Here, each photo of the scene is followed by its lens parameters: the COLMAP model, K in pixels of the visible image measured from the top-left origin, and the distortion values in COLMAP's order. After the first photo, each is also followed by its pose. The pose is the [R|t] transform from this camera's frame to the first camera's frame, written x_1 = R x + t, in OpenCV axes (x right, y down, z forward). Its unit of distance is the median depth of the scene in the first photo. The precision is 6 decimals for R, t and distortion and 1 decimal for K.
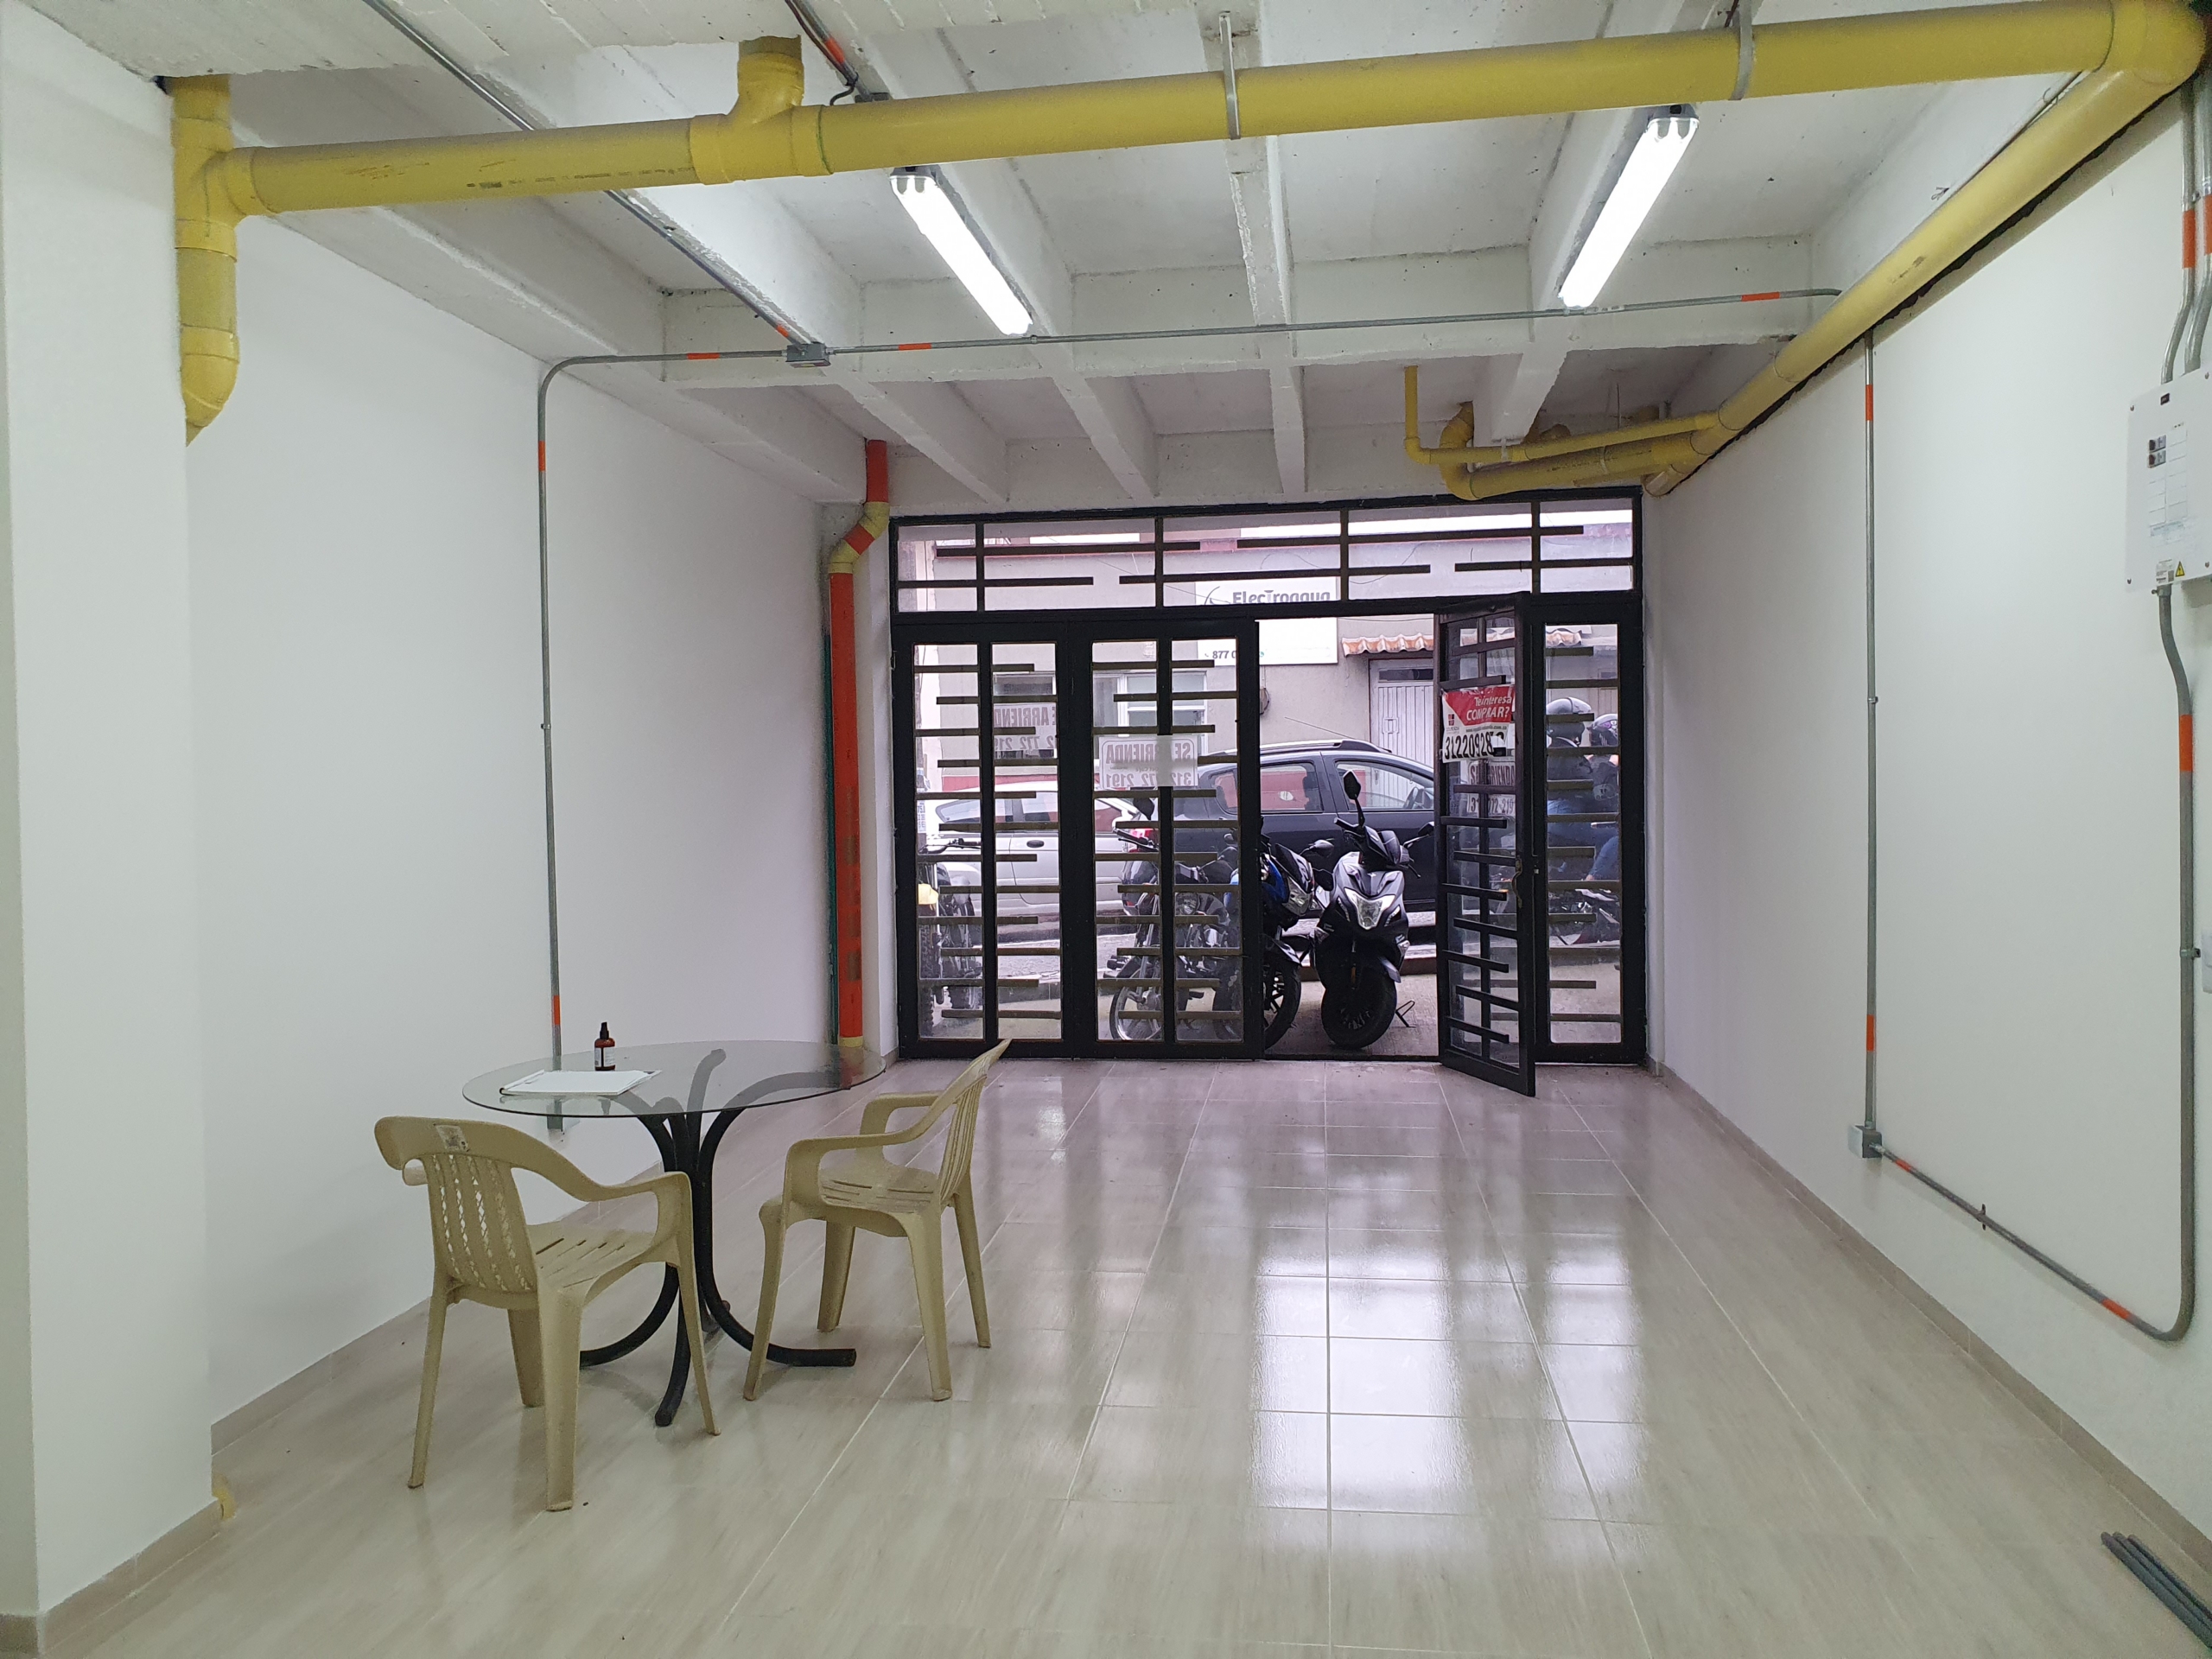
lens RADIAL K [[1690.2, 0, 1106.0], [0, 1690.2, 829.5], [0, 0, 1]] dist [0.304727, -0.490505]
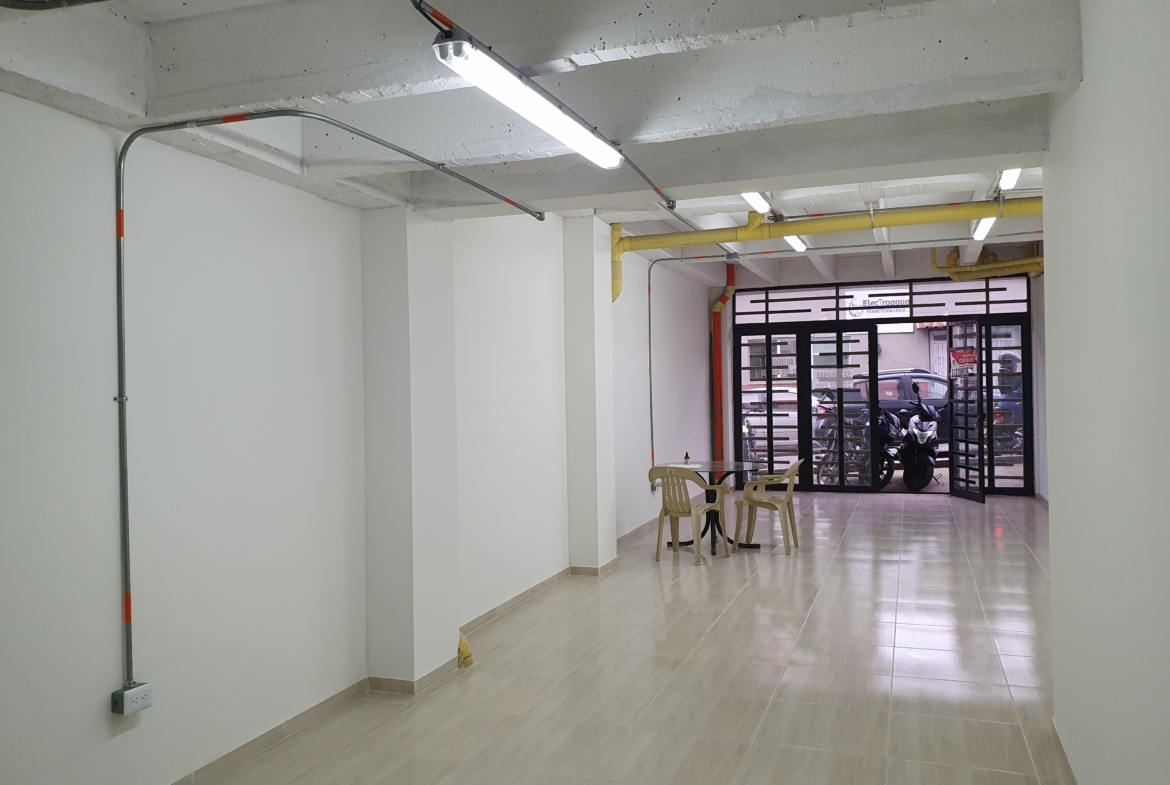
lens RADIAL K [[810.3, 0, 585.0], [0, 810.3, 392.5], [0, 0, 1]] dist [0.002576, -0.079770]
pose [[0.968202, -0.001075, -0.250168, -0.033340], [-0.004800, 0.999727, -0.022872, 0.012215], [0.250124, 0.023345, 0.967932, -0.312996]]
